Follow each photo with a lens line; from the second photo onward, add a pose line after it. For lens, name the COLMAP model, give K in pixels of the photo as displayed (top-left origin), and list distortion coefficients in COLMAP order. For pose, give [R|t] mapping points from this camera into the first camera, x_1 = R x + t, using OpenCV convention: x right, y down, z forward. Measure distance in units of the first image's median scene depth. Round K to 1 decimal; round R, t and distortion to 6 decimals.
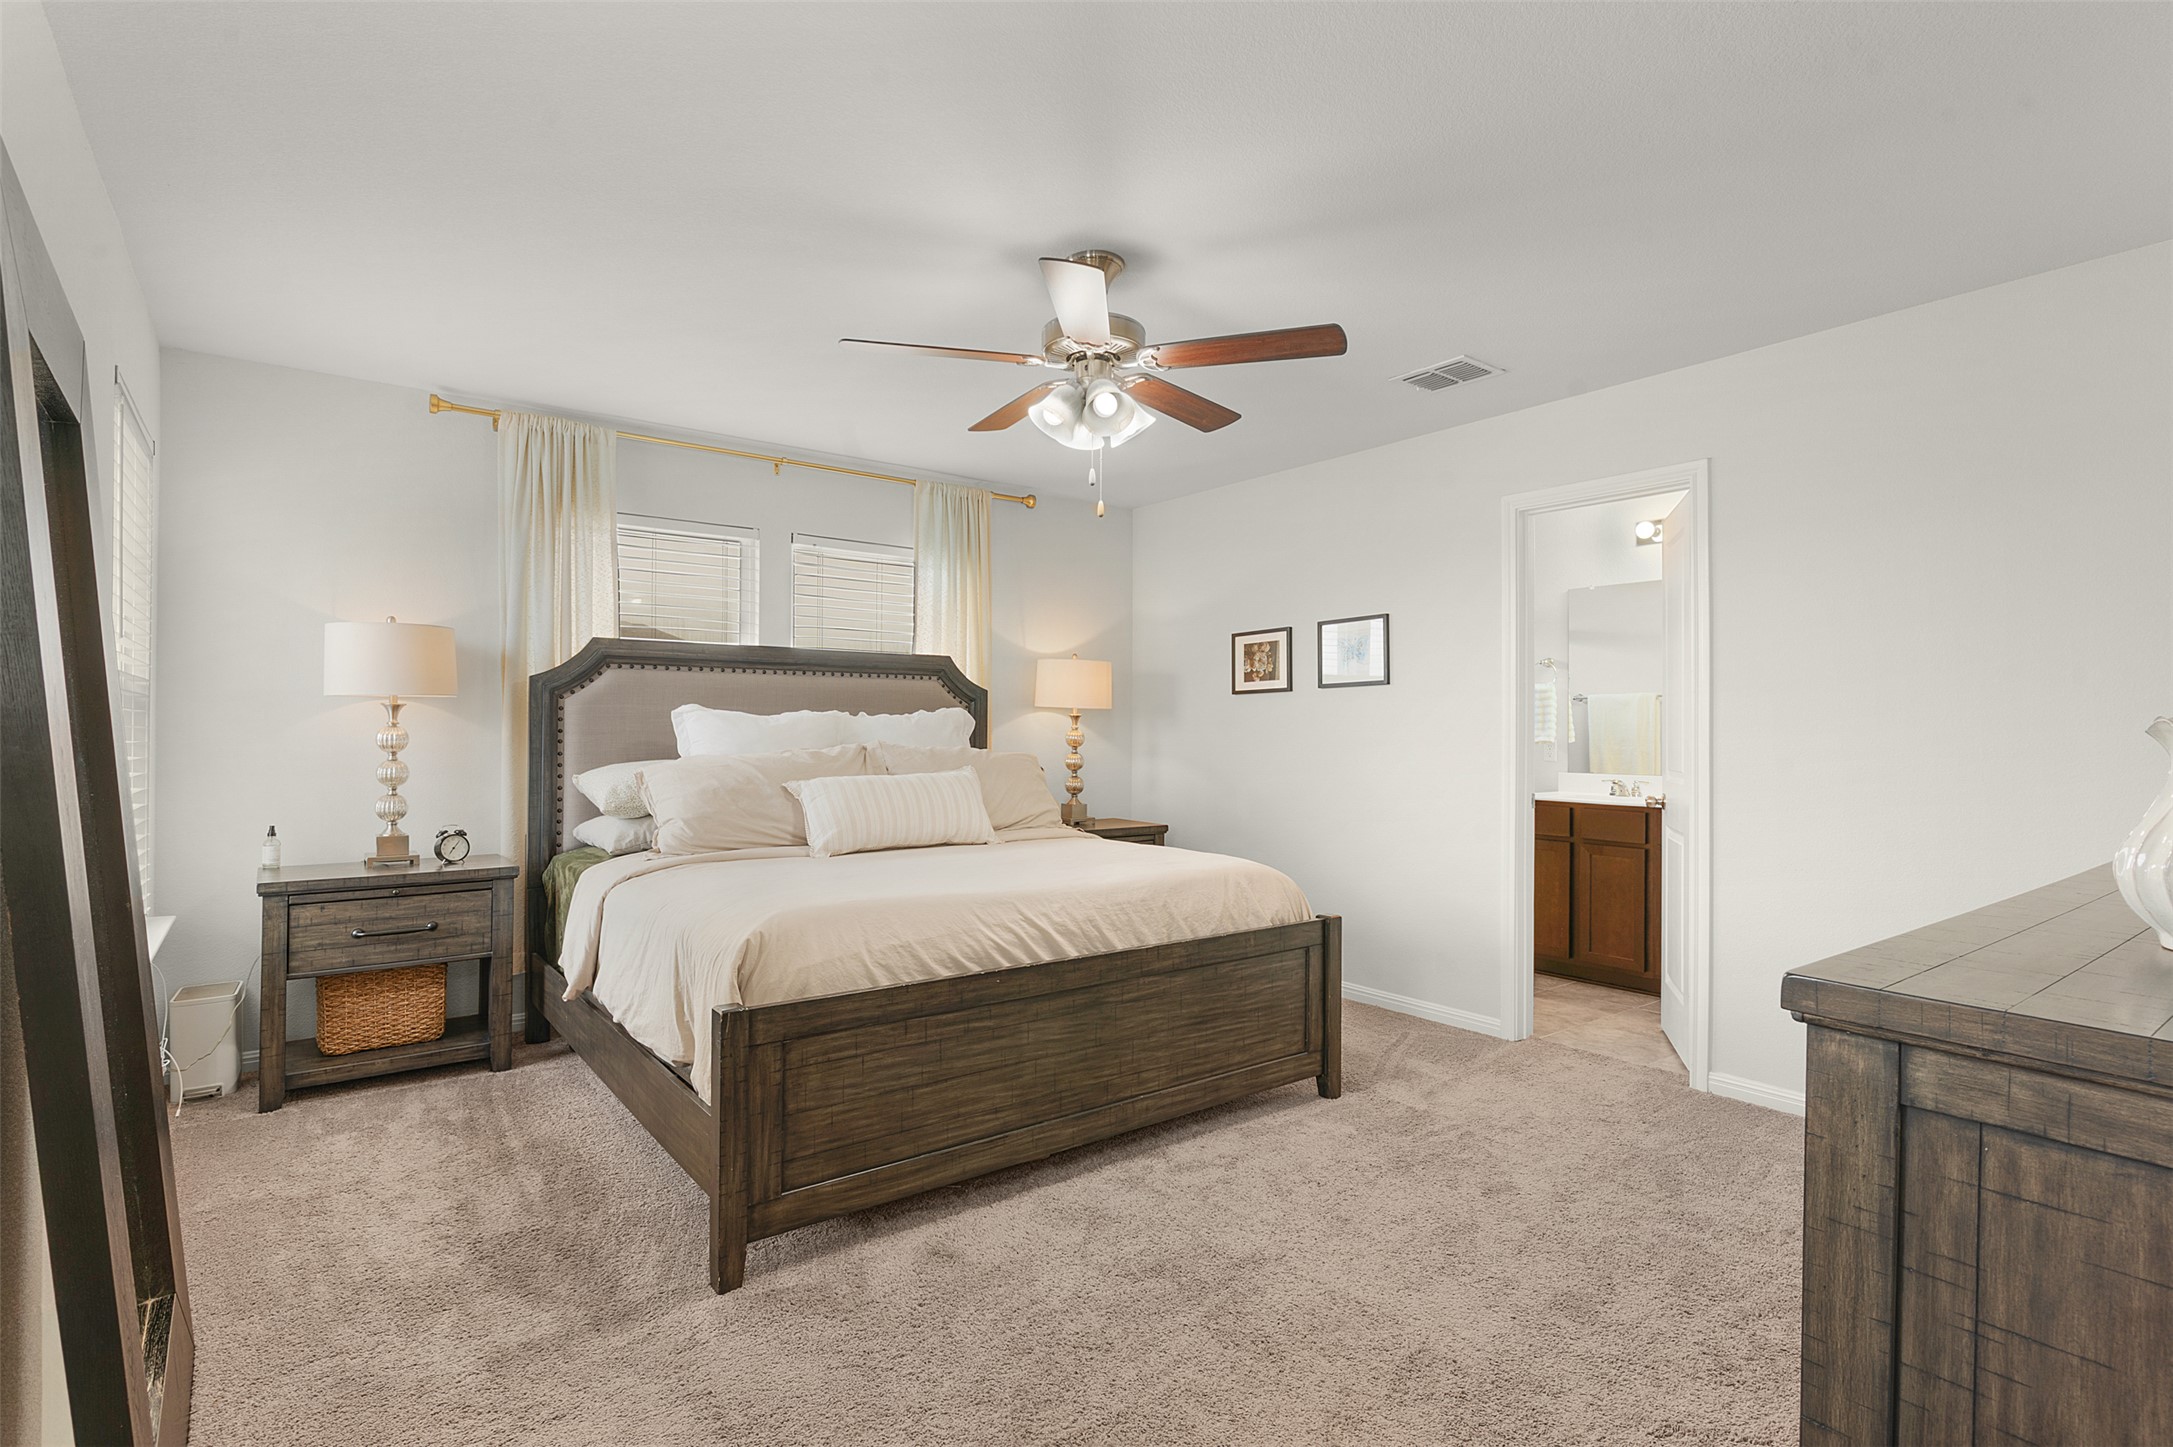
lens RADIAL K [[1057.4, 0, 1071.5], [0, 1057.4, 722.4], [0, 0, 1]] dist [0.000966, 0.000215]
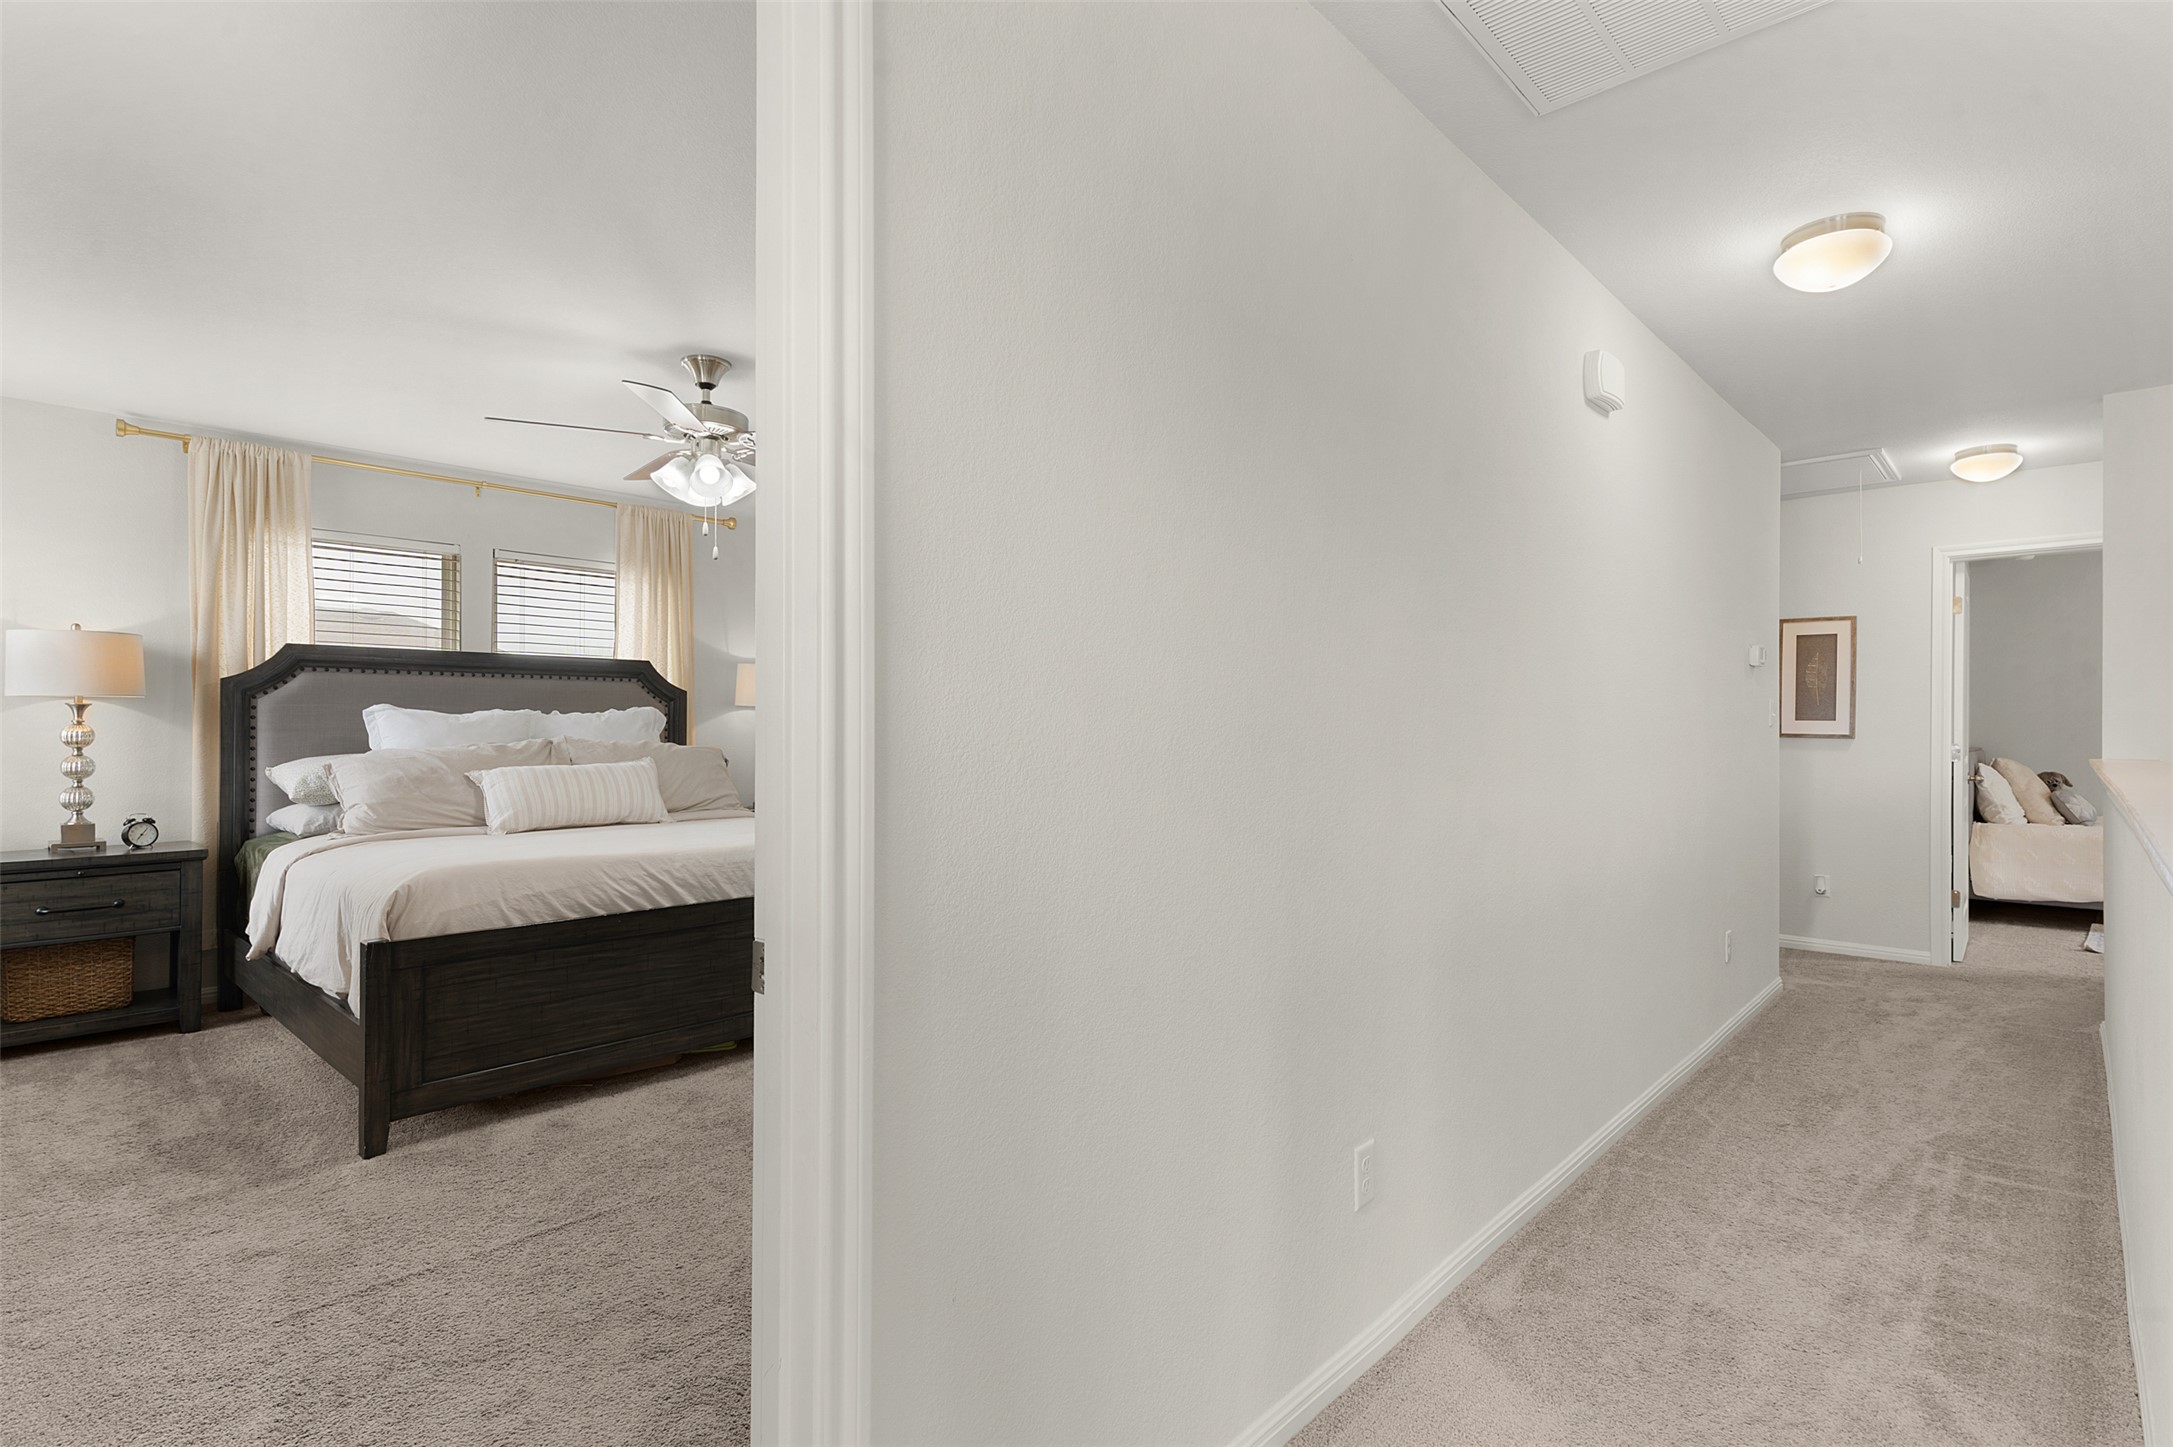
lens RADIAL K [[1063.8, 0, 1076.5], [0, 1063.8, 721.0], [0, 0, 1]] dist [0.004842, -0.002204]
pose [[0.983963, -0.001345, 0.178366, 0.185381], [0.000794, 0.999995, 0.003162, -0.002373], [-0.178369, -0.002970, 0.983959, -0.280739]]
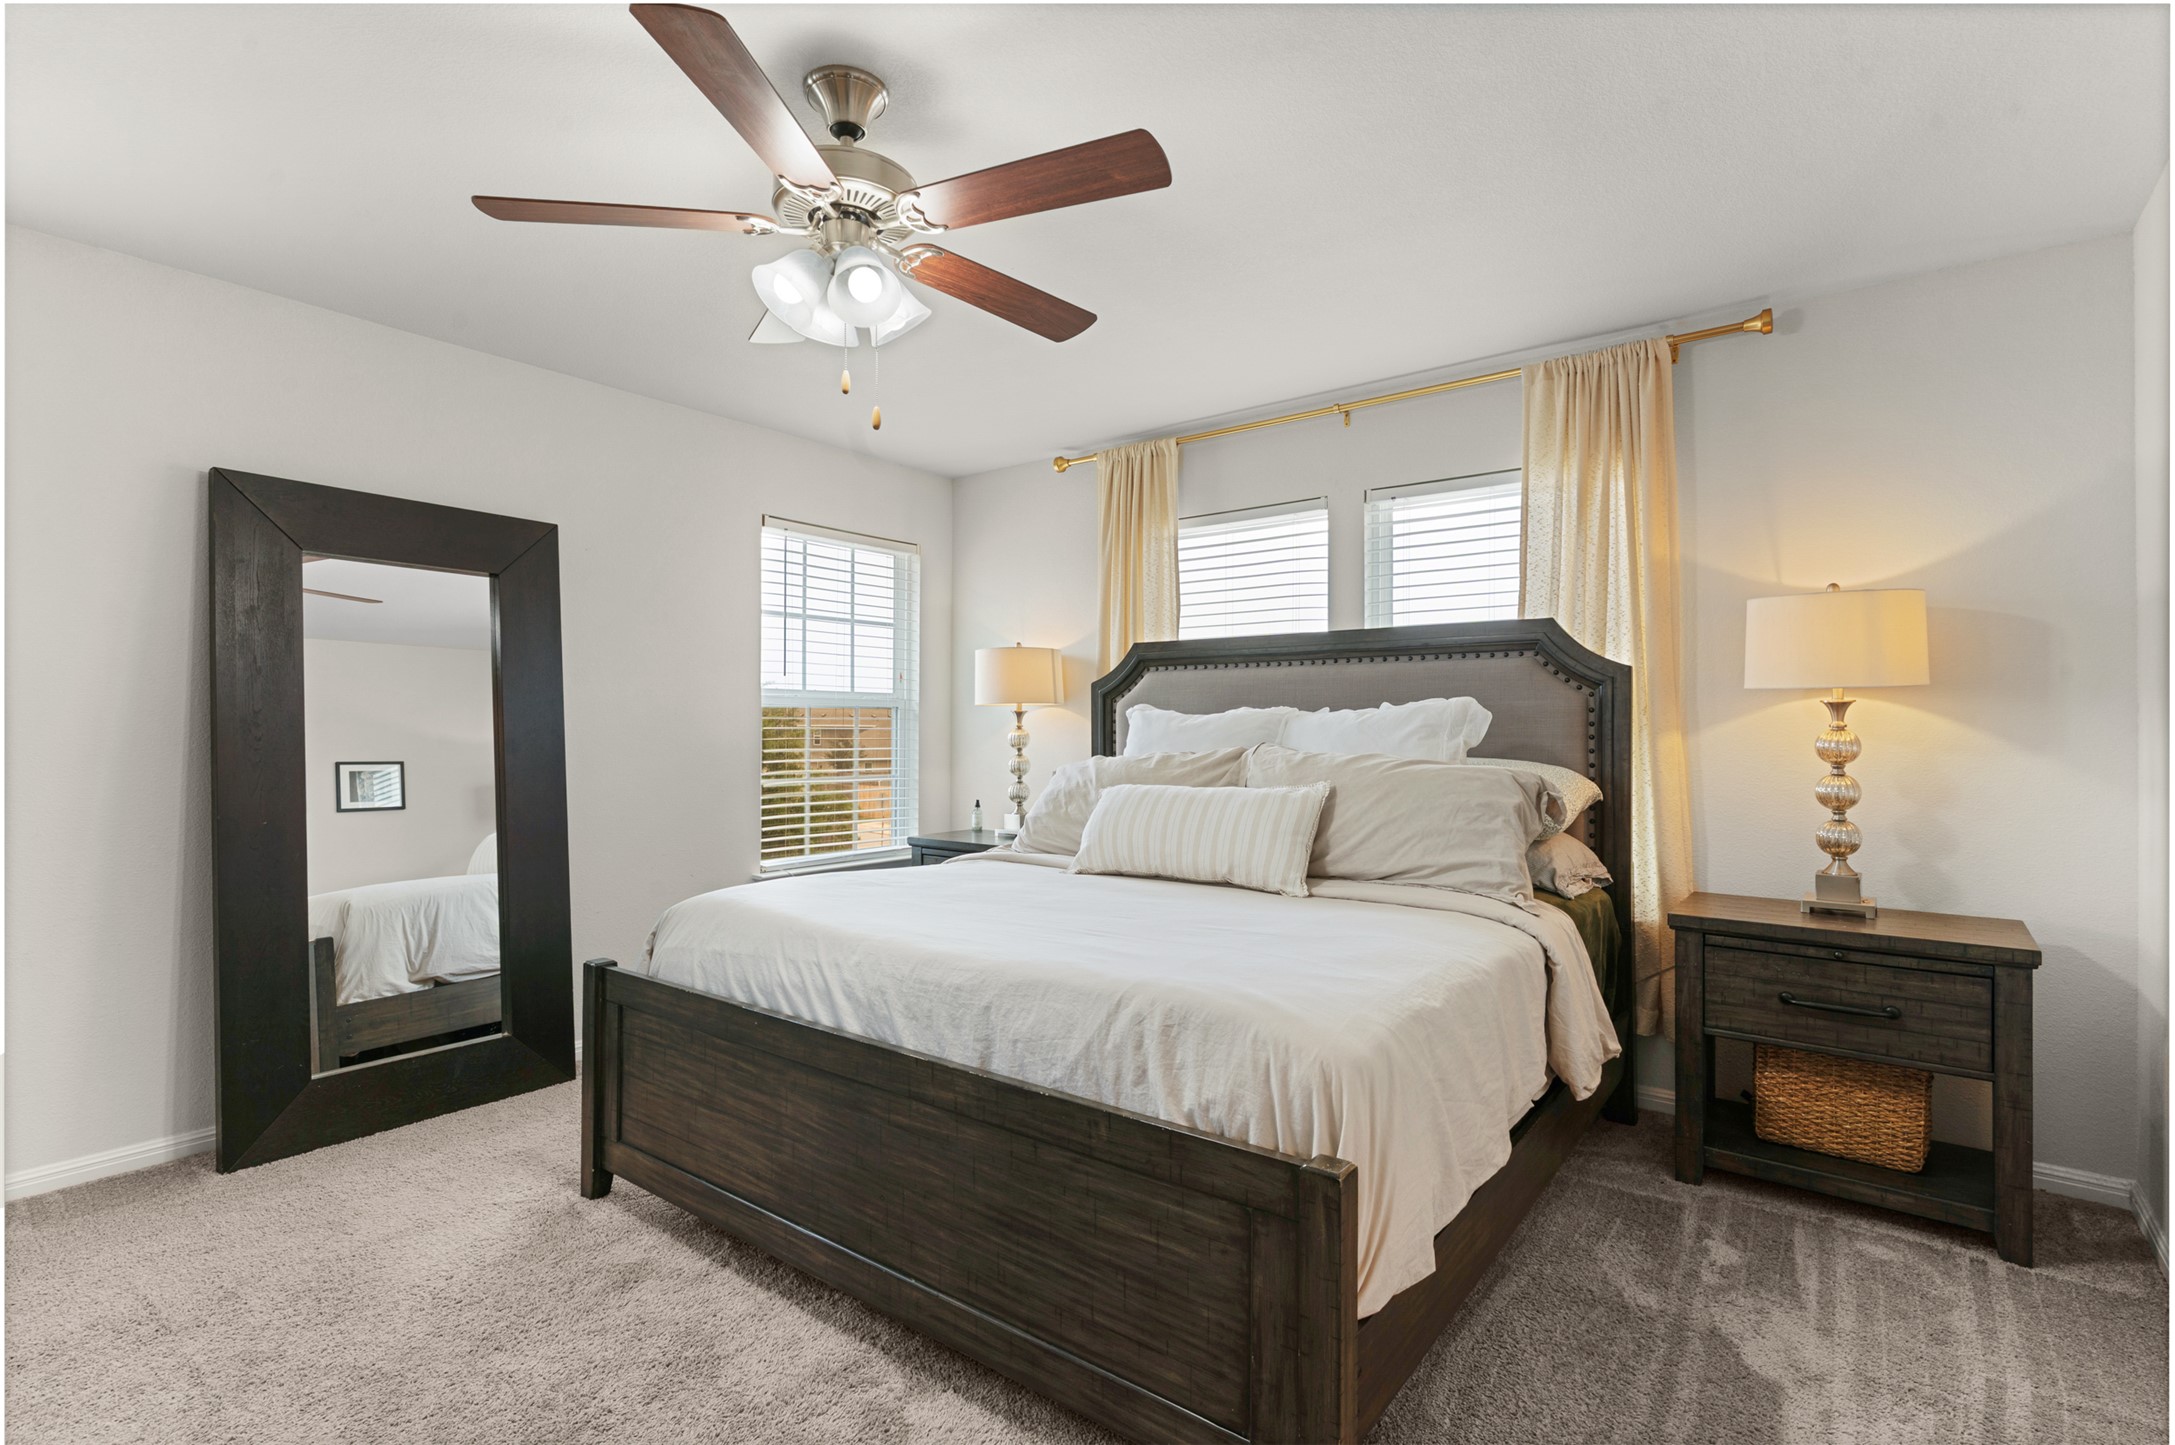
lens RADIAL K [[1037.8, 0, 1087.5], [0, 1037.8, 722.5], [0, 0, 1]] dist [-0.000543, 0.000014]
pose [[0.260972, -0.010829, -0.965286, 0.604801], [0.004605, 0.999940, -0.009973, 0.010152], [0.965335, -0.001842, 0.261006, 0.782151]]
